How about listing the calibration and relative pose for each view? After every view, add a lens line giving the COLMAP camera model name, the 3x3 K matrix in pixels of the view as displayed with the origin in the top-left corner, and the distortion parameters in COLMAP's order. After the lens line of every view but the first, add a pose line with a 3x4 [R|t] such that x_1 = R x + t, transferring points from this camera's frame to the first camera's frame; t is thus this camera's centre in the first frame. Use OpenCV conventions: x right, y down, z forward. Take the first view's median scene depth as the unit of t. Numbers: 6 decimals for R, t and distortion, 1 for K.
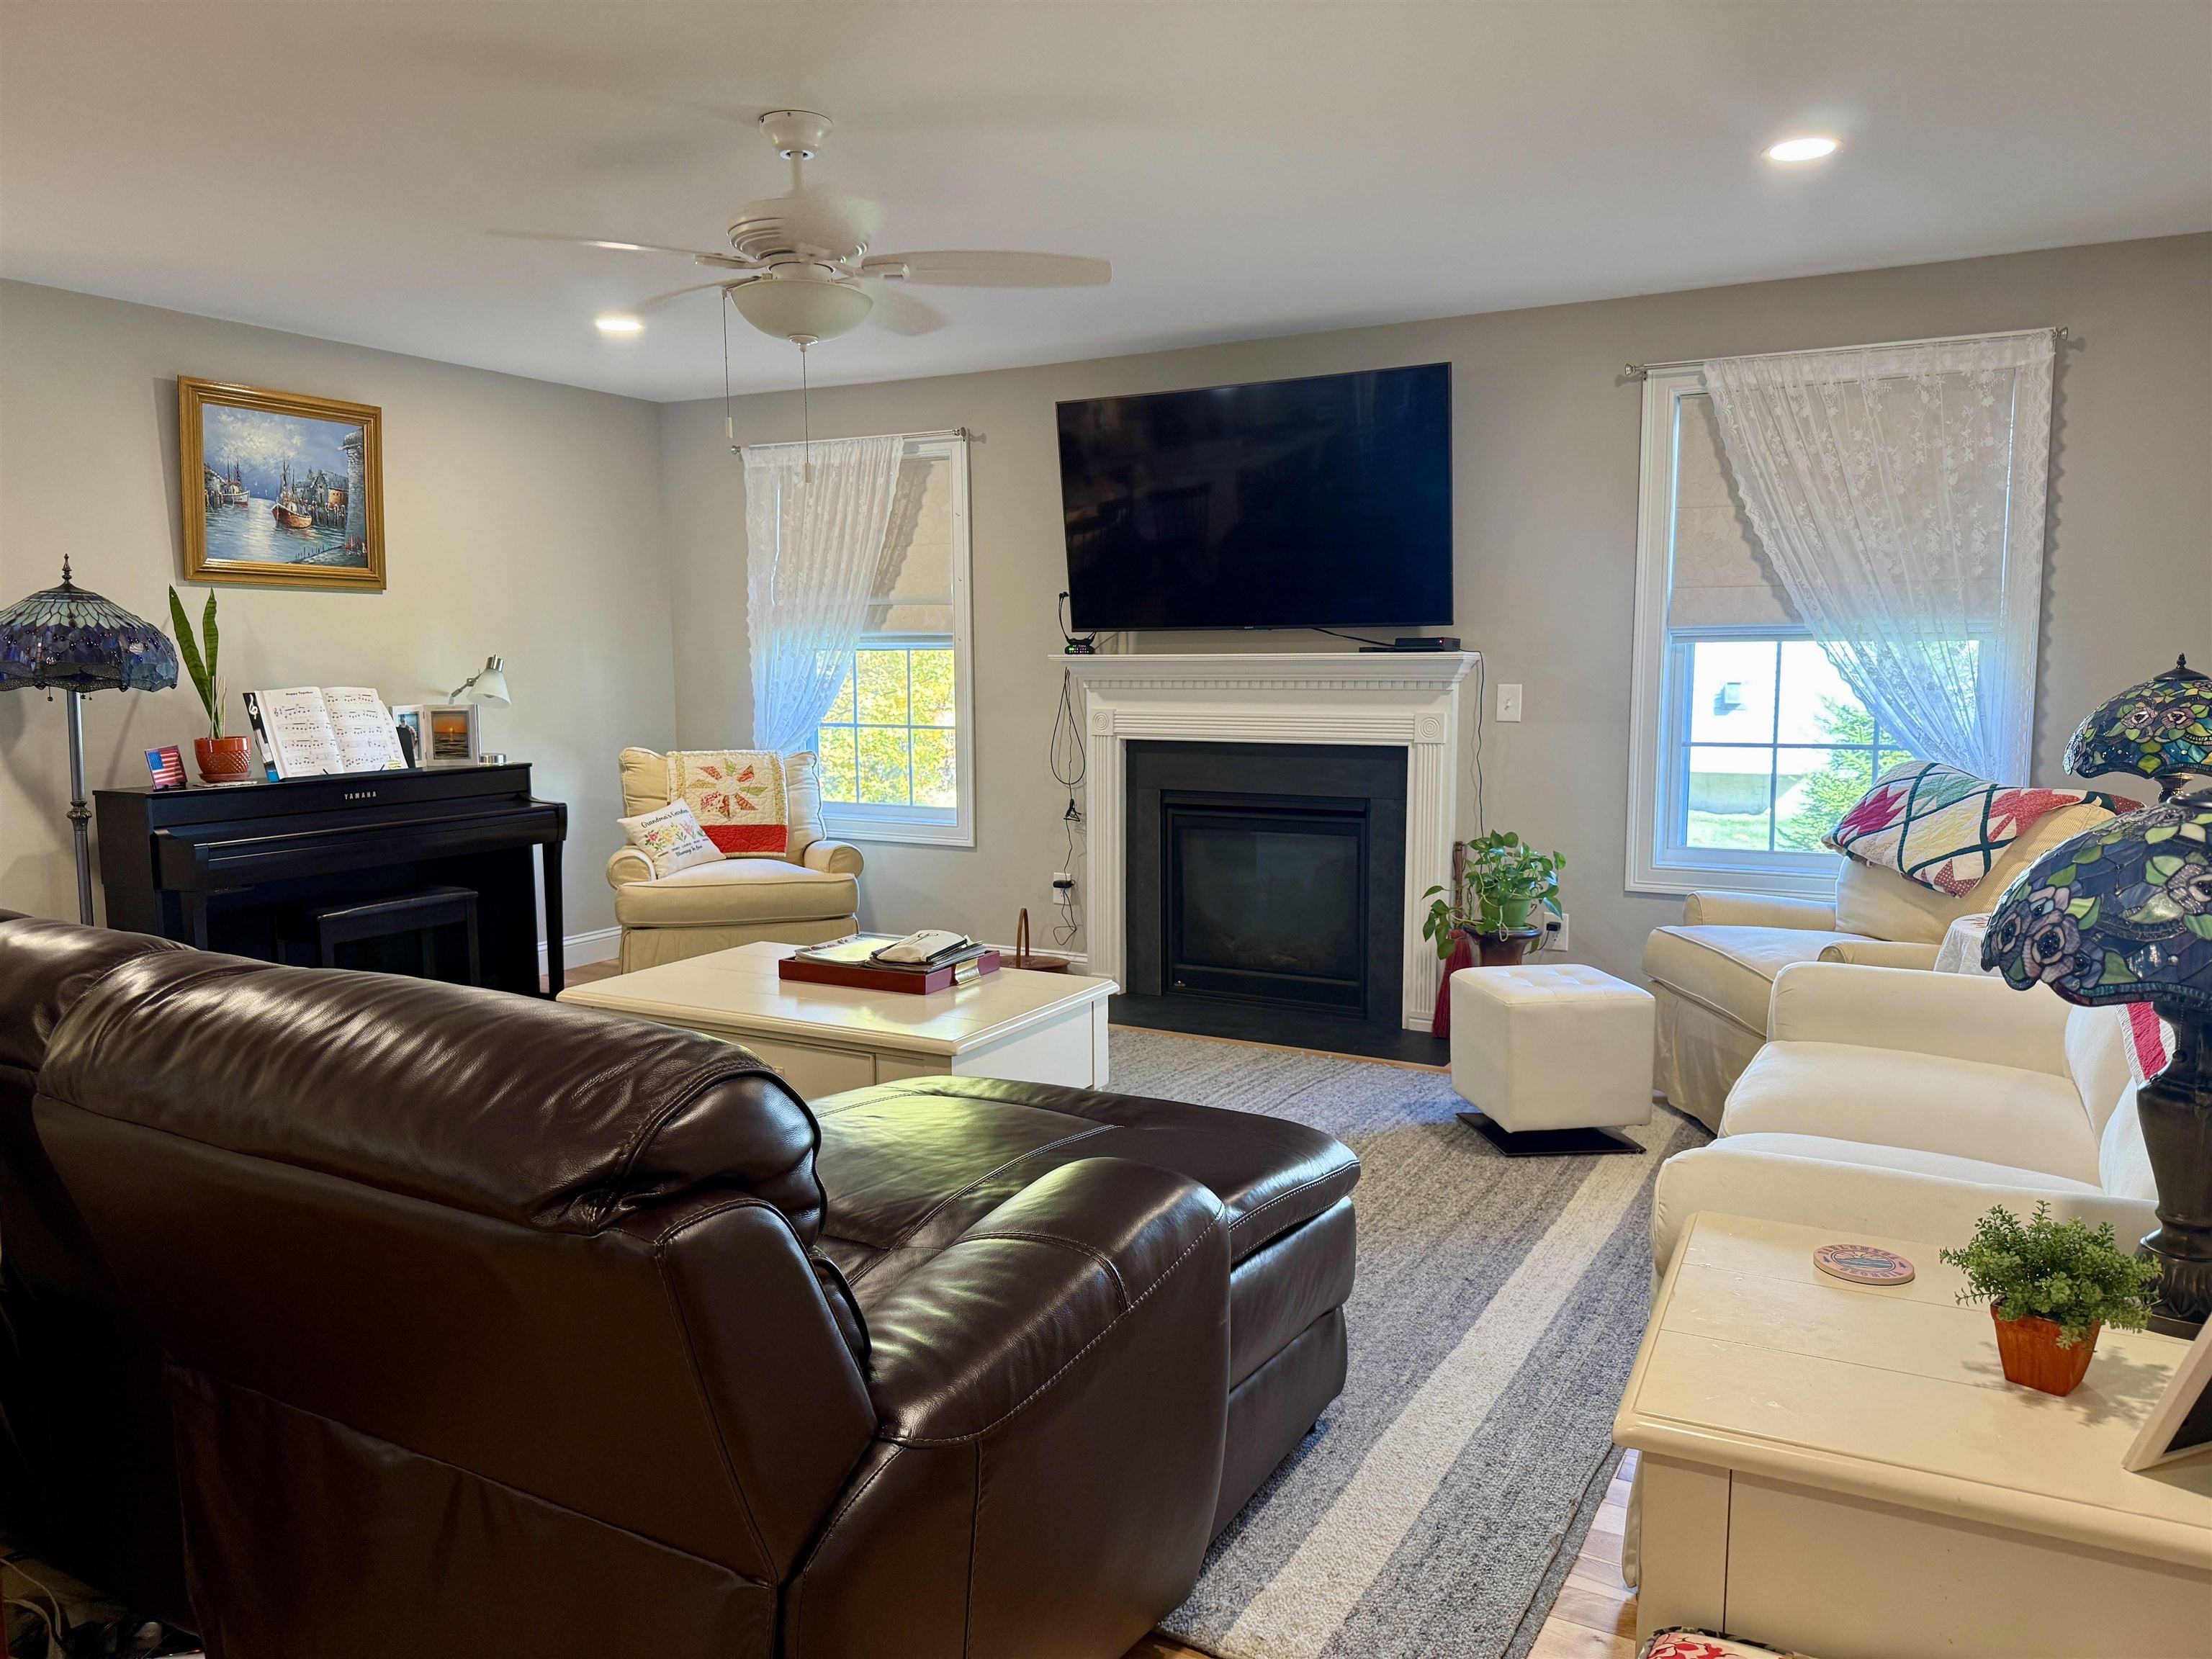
lens RADIAL K [[1565.2, 0, 1107.9], [0, 1565.2, 840.2], [0, 0, 1]] dist [0.039819, -0.044787]
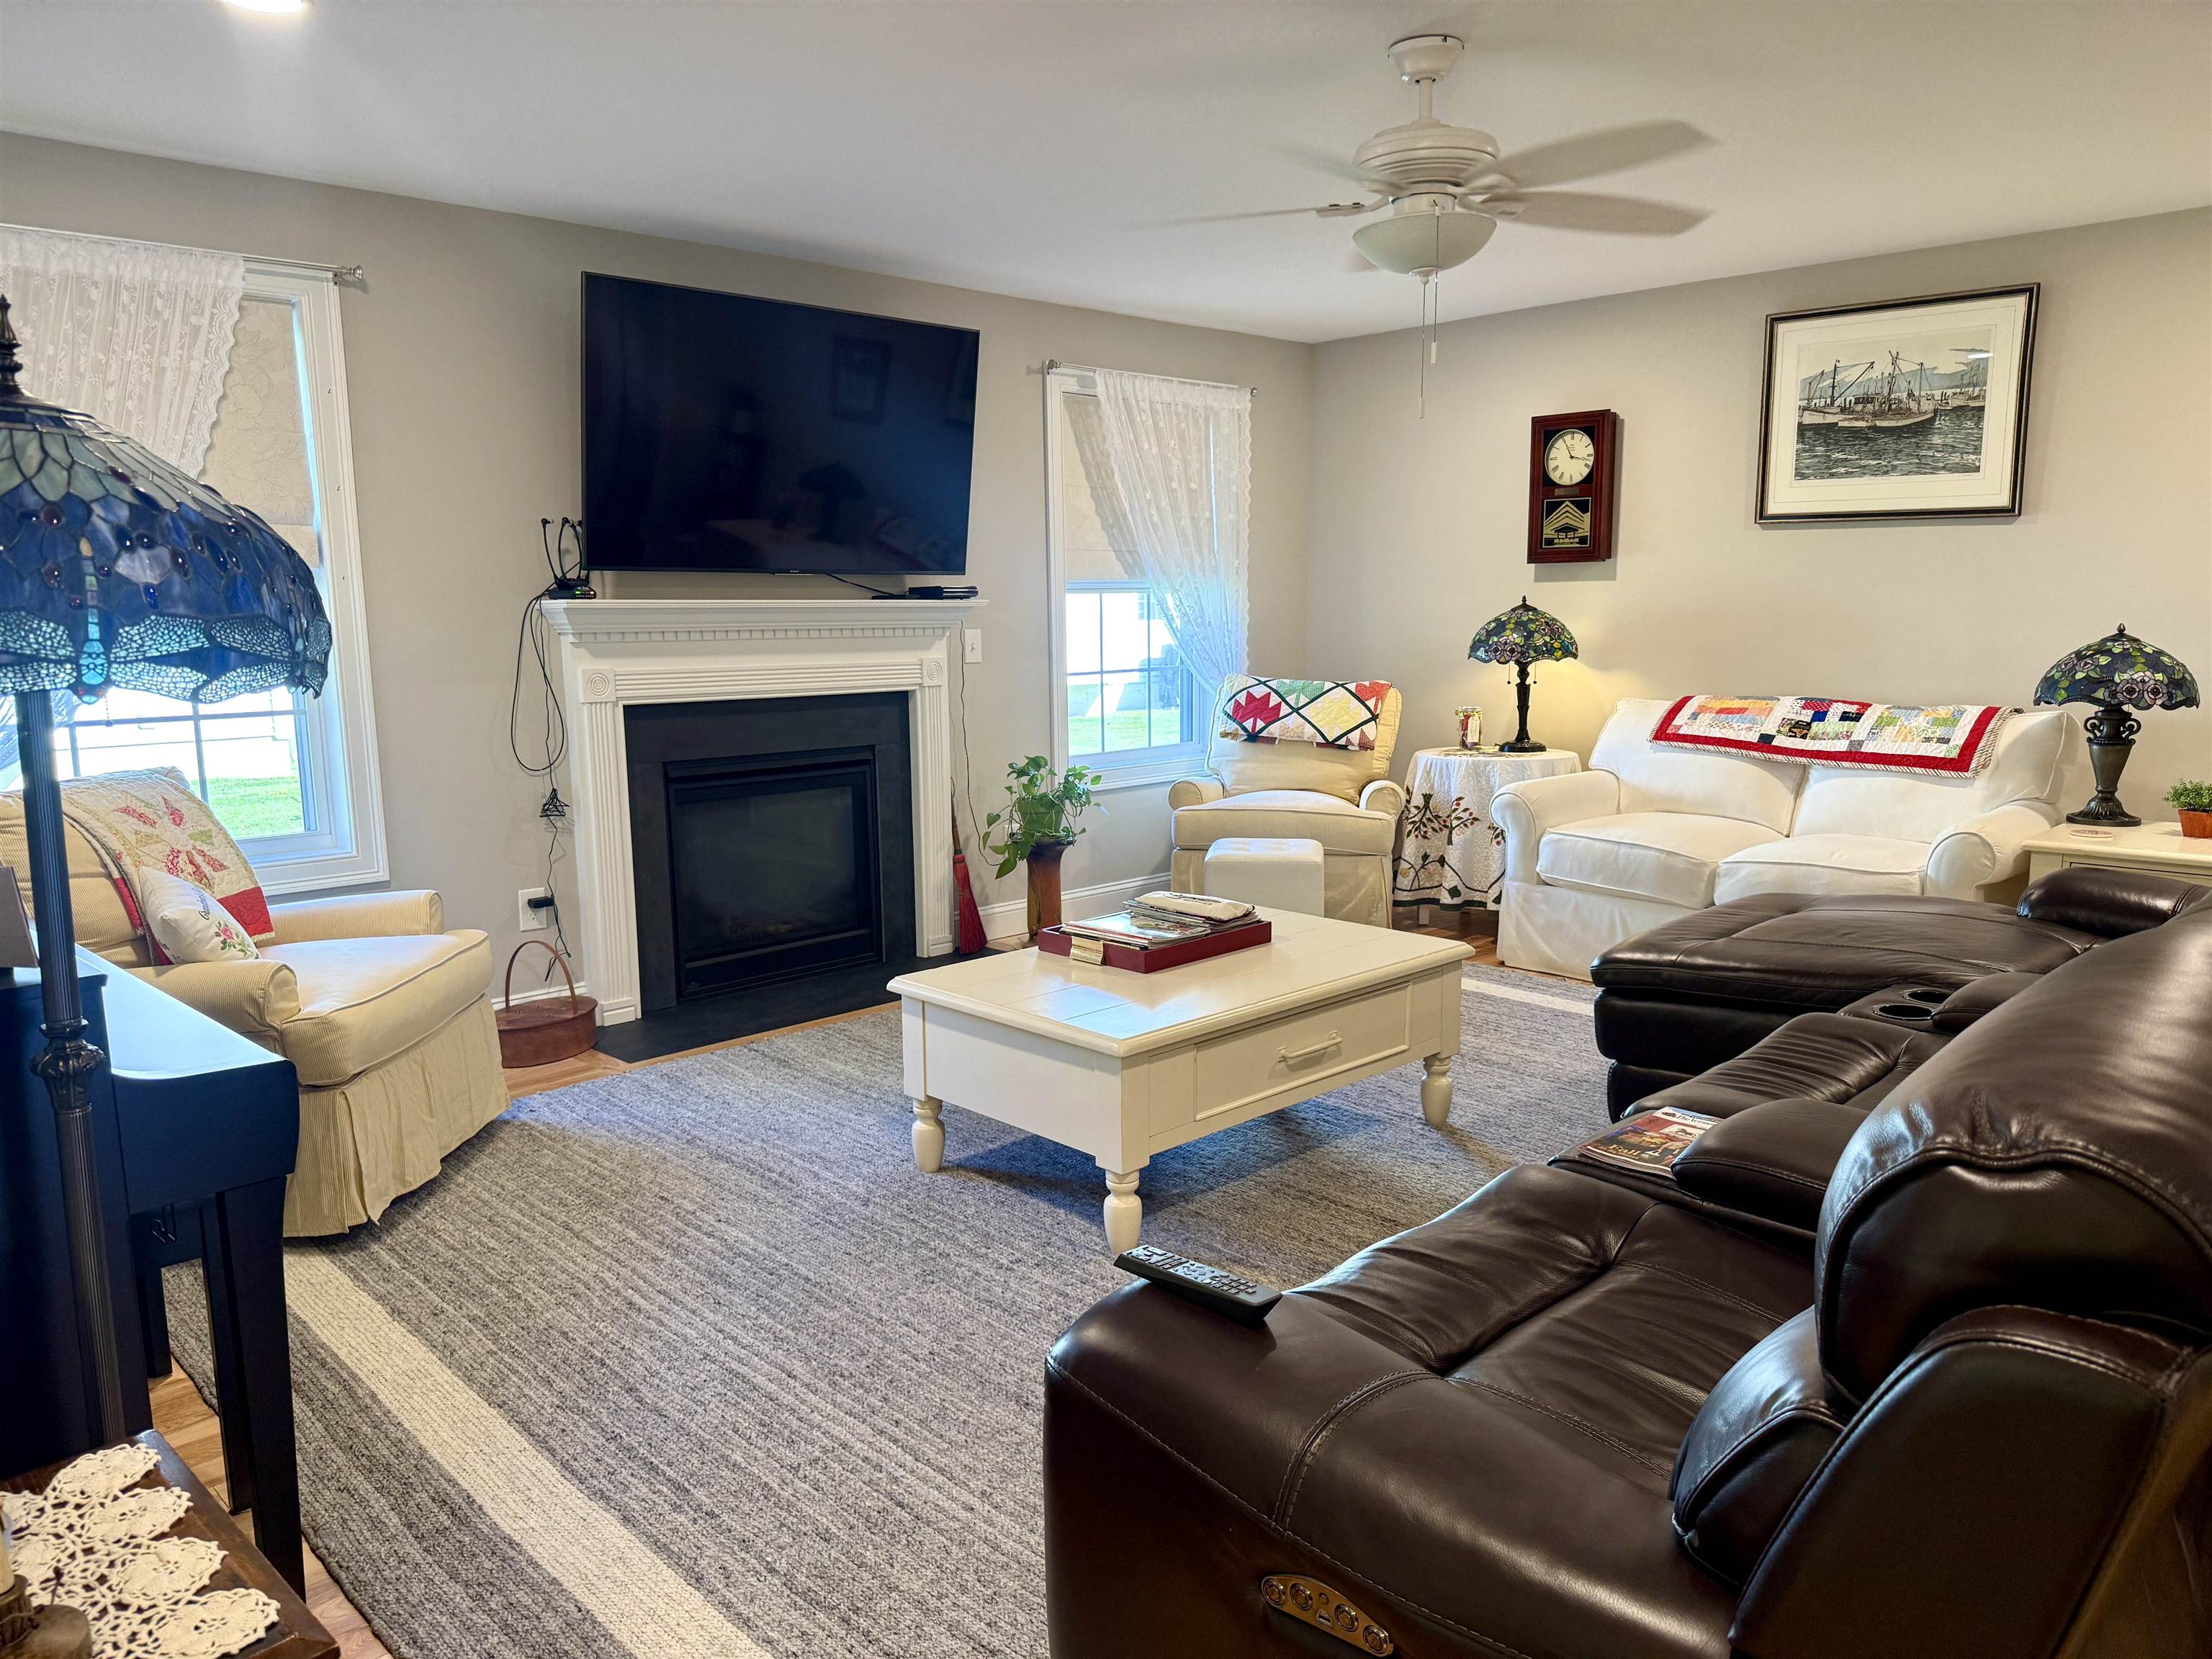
lens RADIAL K [[1565.2, 0, 1107.5], [0, 1565.2, 821.0], [0, 0, 1]] dist [0.039819, -0.044787]
pose [[0.283994, -0.124682, 0.950685, -0.734694], [0.120851, 0.988257, 0.093508, -0.053888], [-0.951179, 0.088336, 0.295727, 0.558022]]
